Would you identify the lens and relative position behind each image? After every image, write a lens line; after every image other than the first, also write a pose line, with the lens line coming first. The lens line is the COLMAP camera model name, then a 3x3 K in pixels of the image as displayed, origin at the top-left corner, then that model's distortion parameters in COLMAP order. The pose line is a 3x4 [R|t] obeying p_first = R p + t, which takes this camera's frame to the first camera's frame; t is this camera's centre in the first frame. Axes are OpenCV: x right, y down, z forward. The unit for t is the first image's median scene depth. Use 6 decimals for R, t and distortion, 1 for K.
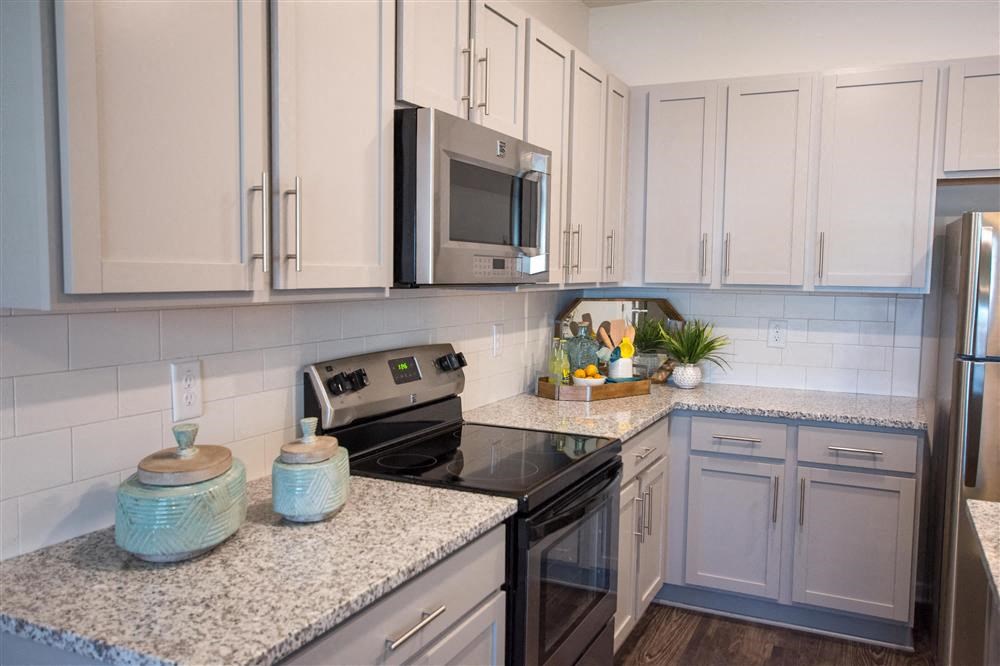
lens RADIAL K [[813.9, 0, 500.0], [0, 813.9, 333.0], [0, 0, 1]] dist [0.002106, 0.003471]
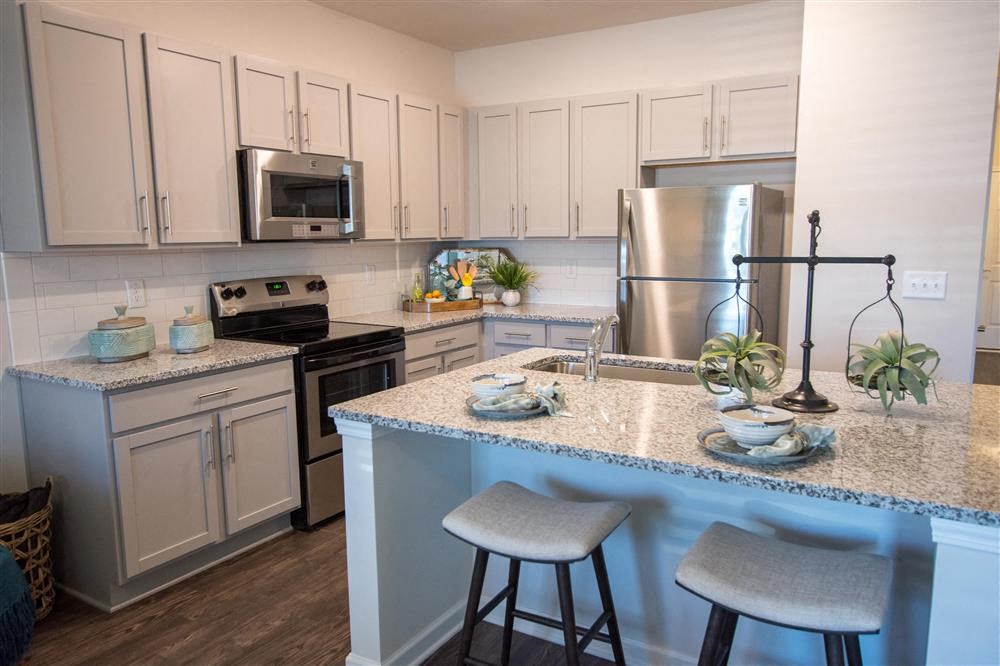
lens RADIAL K [[718.1, 0, 500.0], [0, 718.1, 333.0], [0, 0, 1]] dist [-0.005196, -0.000367]
pose [[0.994773, -0.008795, -0.101729, 0.533108], [0.015260, 0.997900, 0.062949, 0.051289], [0.100961, -0.064172, 0.992819, -0.534808]]
